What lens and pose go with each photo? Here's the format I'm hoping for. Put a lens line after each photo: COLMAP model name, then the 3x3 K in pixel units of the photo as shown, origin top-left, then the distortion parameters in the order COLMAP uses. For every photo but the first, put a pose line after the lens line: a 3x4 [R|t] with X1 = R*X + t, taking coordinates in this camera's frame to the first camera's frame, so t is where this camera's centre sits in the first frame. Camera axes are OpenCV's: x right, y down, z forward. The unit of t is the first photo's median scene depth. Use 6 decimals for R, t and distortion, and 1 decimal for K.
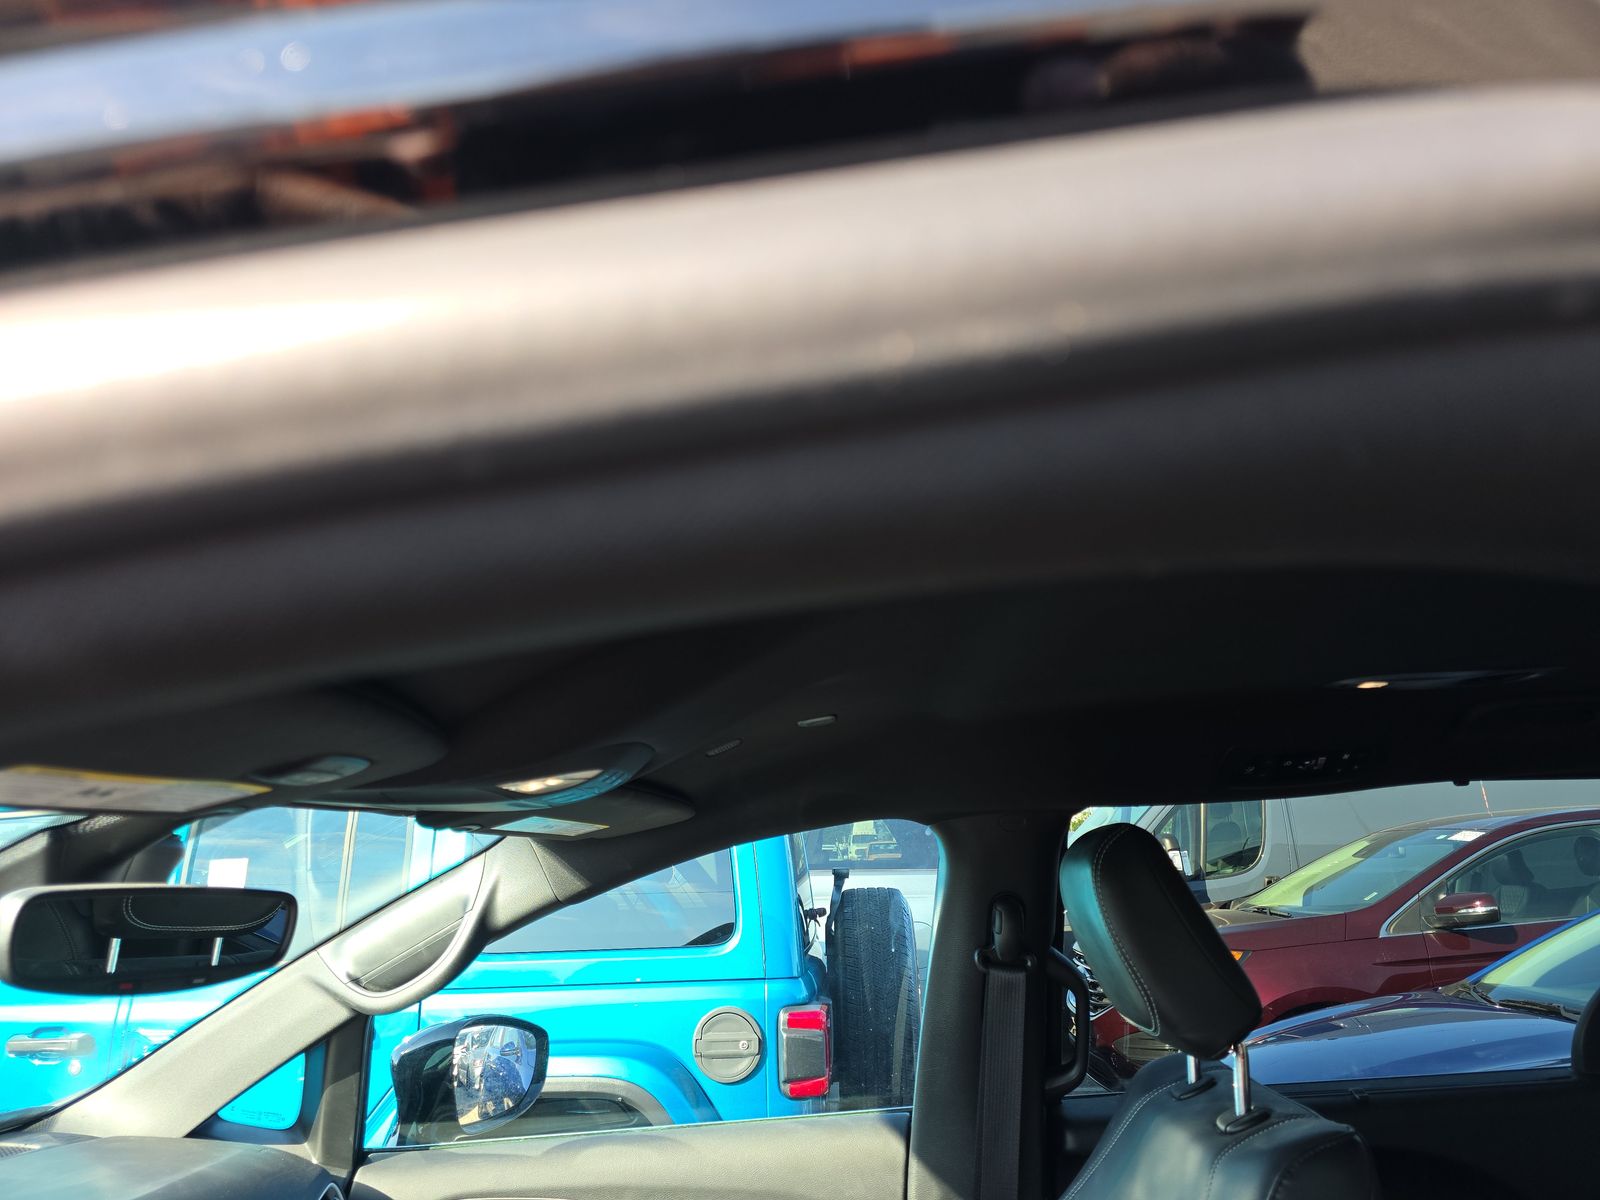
lens RADIAL K [[1064.5, 0, 799.9], [0, 1064.5, 616.0], [0, 0, 1]] dist [0.005501, 0.000741]
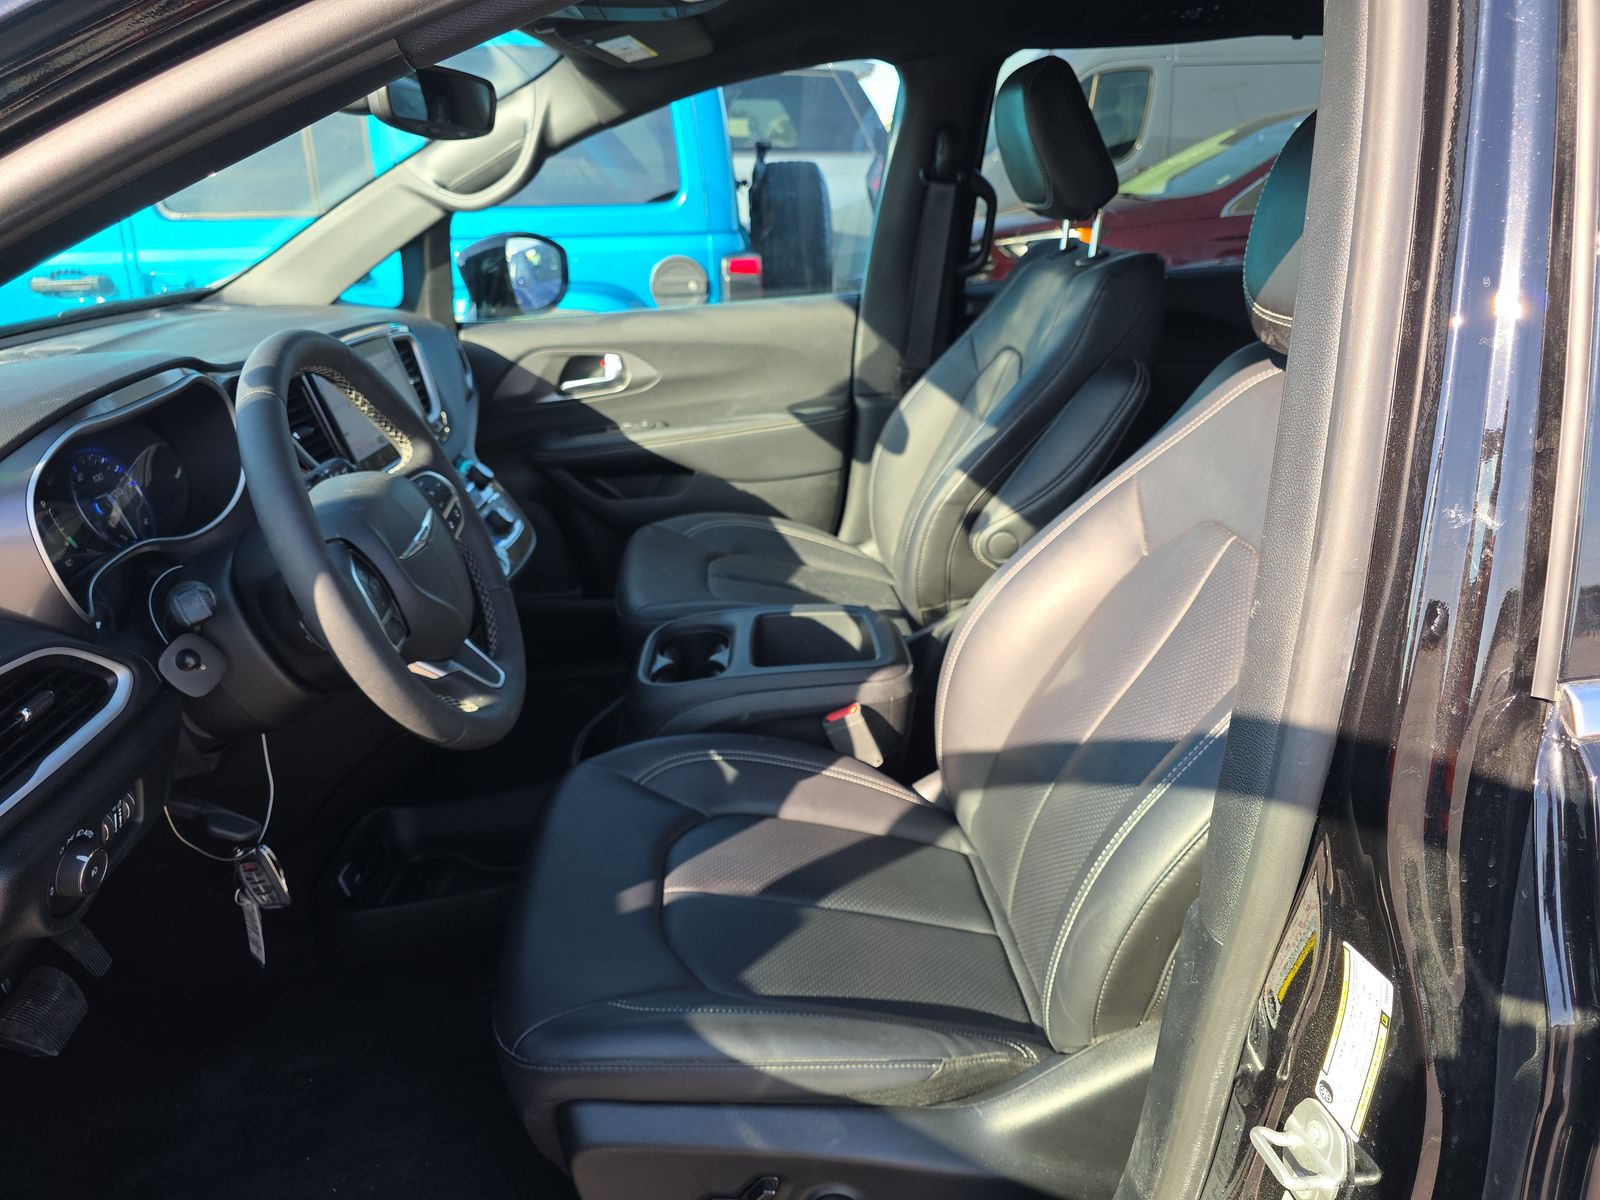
lens RADIAL K [[1064.5, 0, 799.9], [0, 1064.5, 616.0], [0, 0, 1]] dist [0.005501, 0.000741]
pose [[0.993053, -0.029670, 0.113869, -0.148210], [-0.042467, 0.812106, 0.581962, -0.004610], [-0.109741, -0.582754, 0.805204, -0.375645]]
